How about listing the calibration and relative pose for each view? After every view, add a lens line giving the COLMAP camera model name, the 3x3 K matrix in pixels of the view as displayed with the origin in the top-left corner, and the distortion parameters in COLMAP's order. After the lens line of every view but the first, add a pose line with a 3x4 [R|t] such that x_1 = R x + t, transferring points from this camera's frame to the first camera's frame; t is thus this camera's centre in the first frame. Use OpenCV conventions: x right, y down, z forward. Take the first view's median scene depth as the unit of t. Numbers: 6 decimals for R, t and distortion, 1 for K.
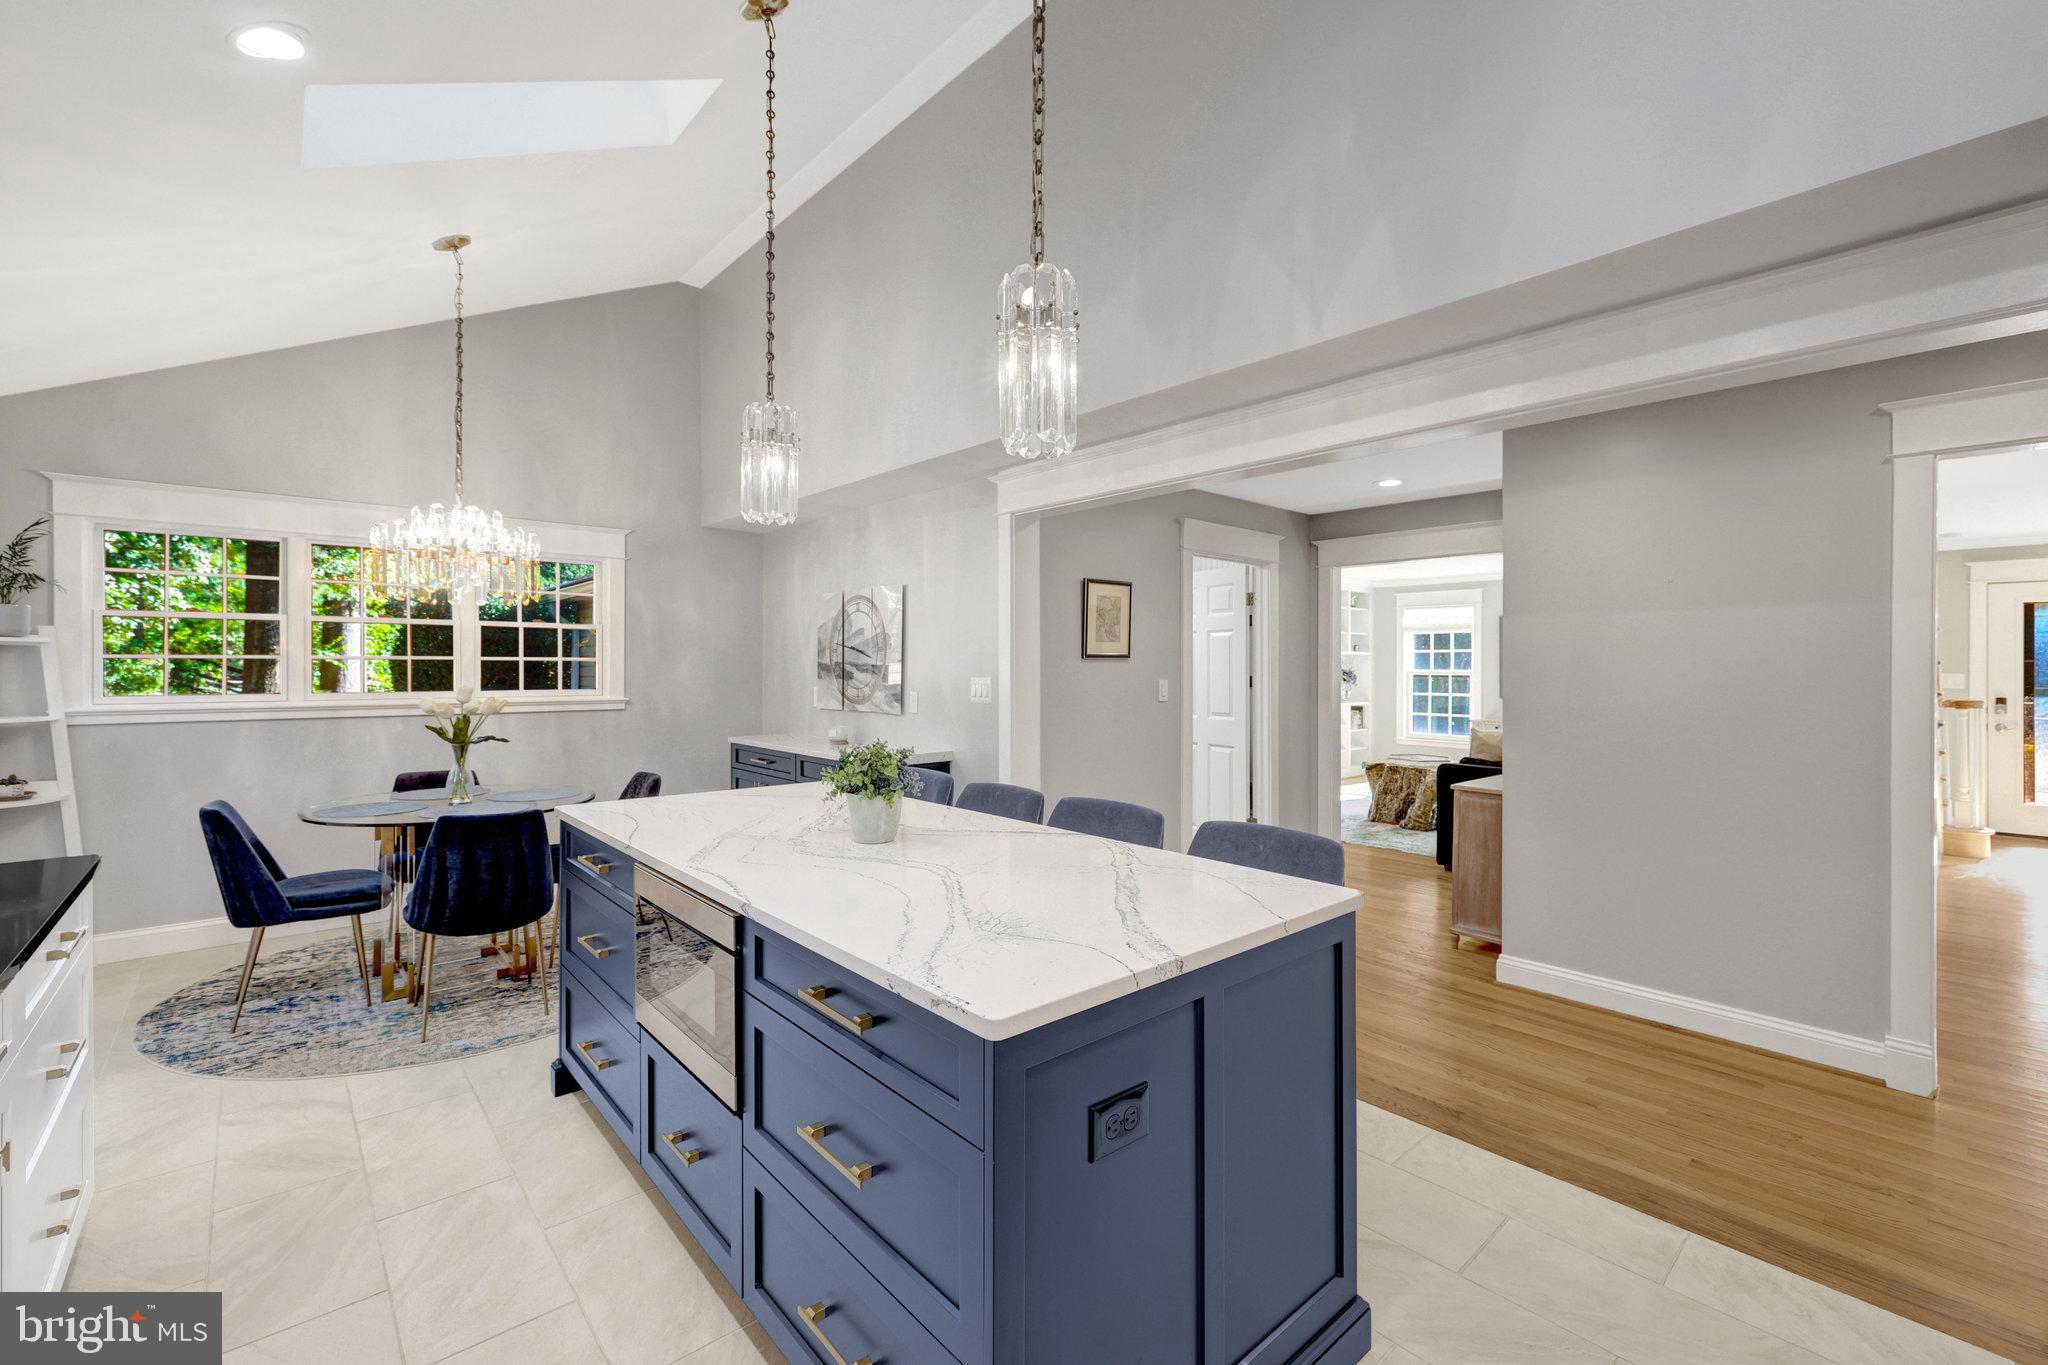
lens RADIAL K [[868.5, 0, 1021.3], [0, 868.5, 675.1], [0, 0, 1]] dist [0.001067, 0.000717]
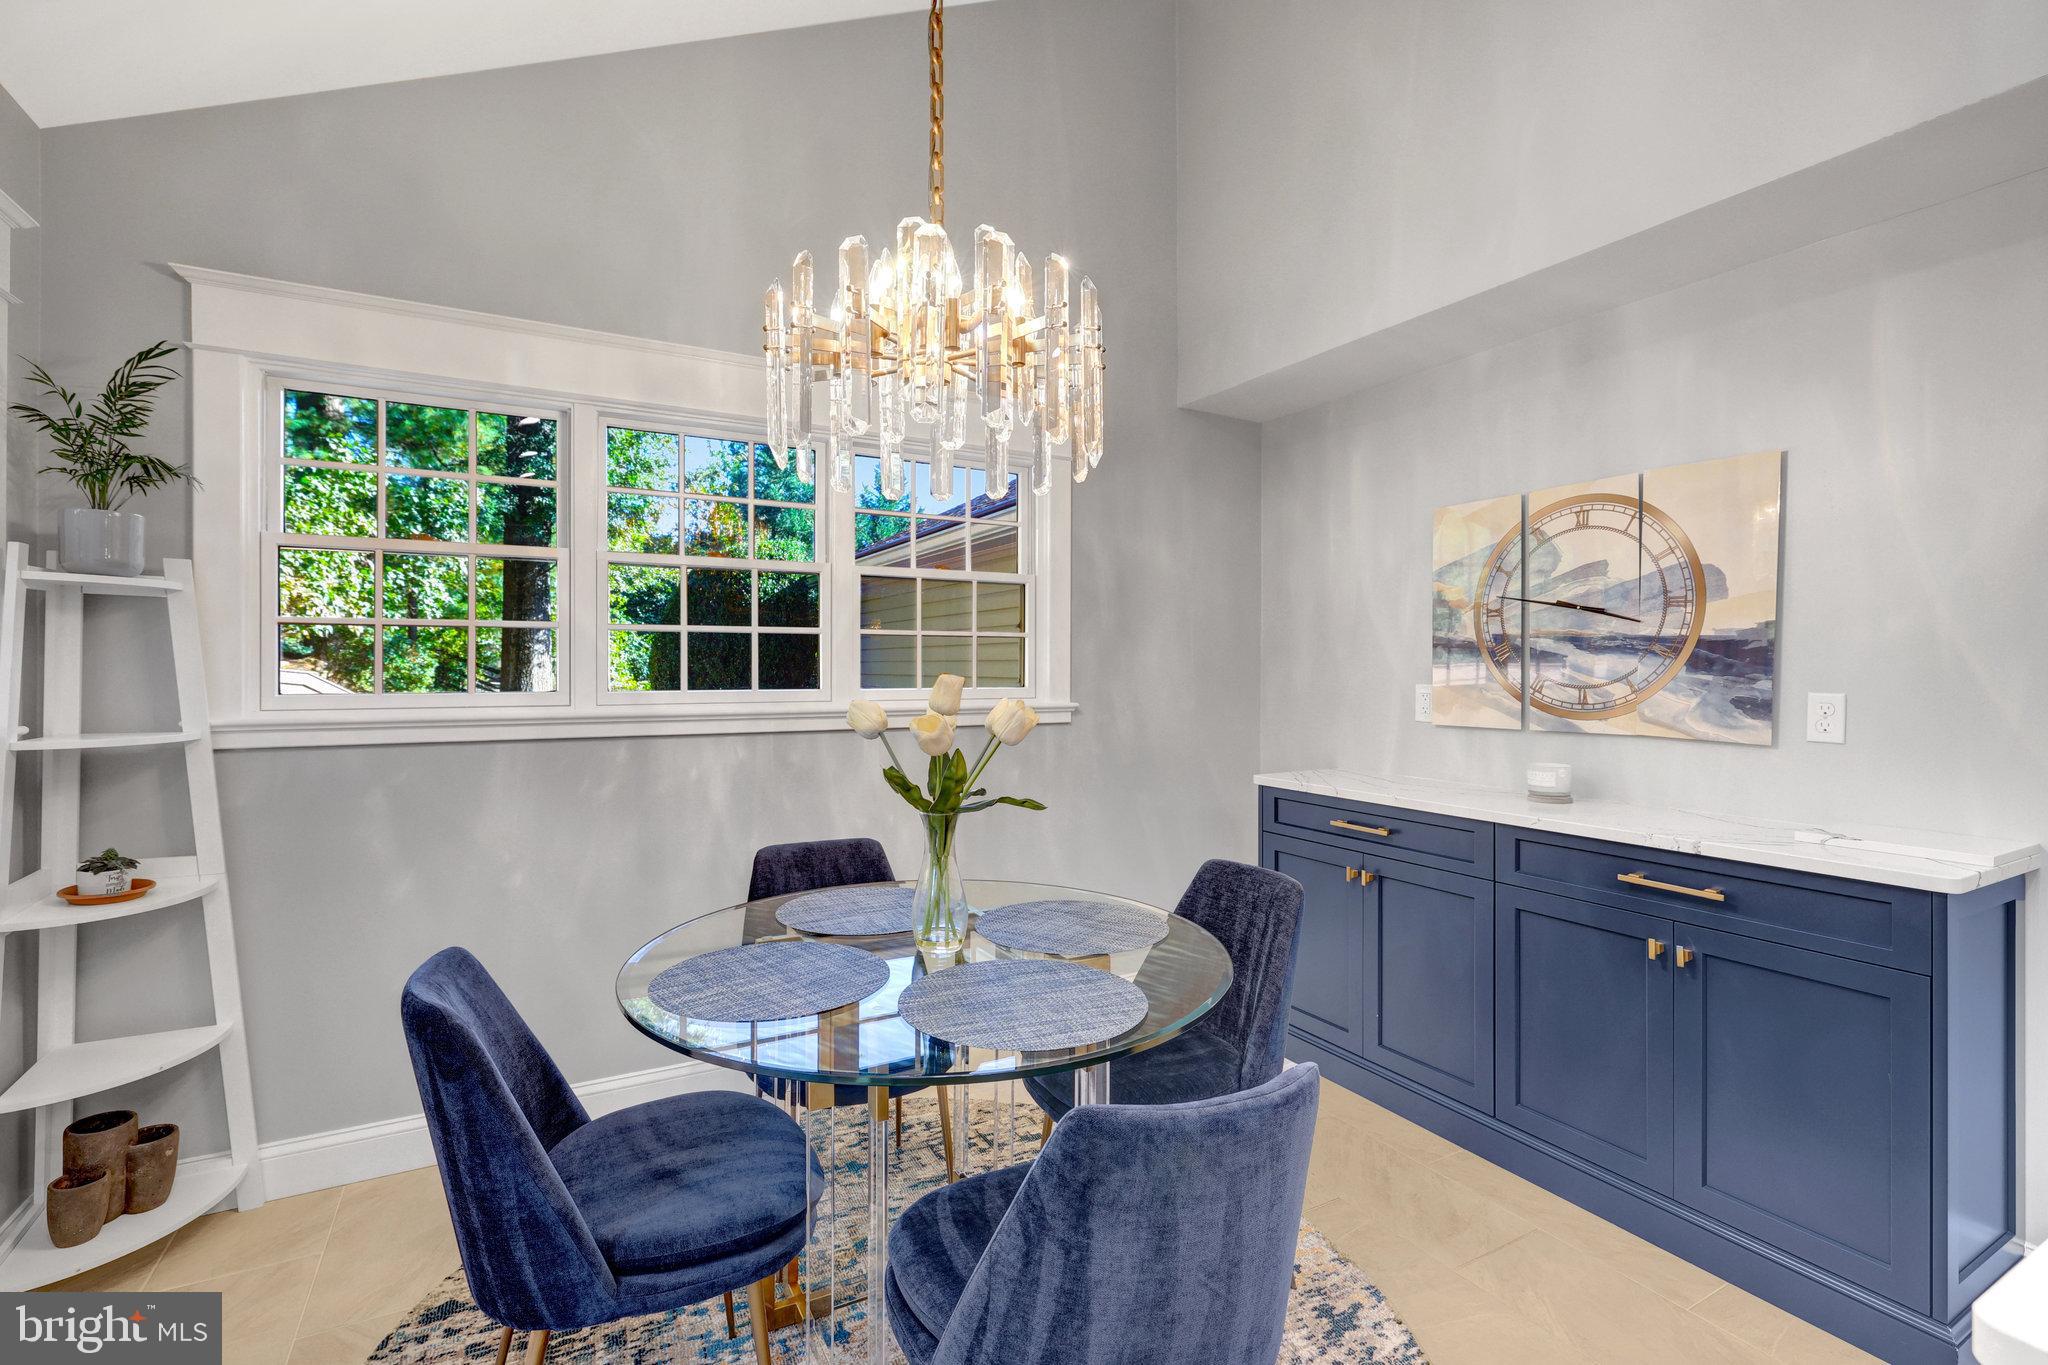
lens RADIAL K [[907.3, 0, 1011.4], [0, 907.3, 675.0], [0, 0, 1]] dist [-0.002205, 0.000602]
pose [[0.976631, -0.000095, -0.214921, -0.397230], [-0.000579, 0.999995, -0.003073, 0.010787], [0.214920, 0.003126, 0.976627, 0.443732]]
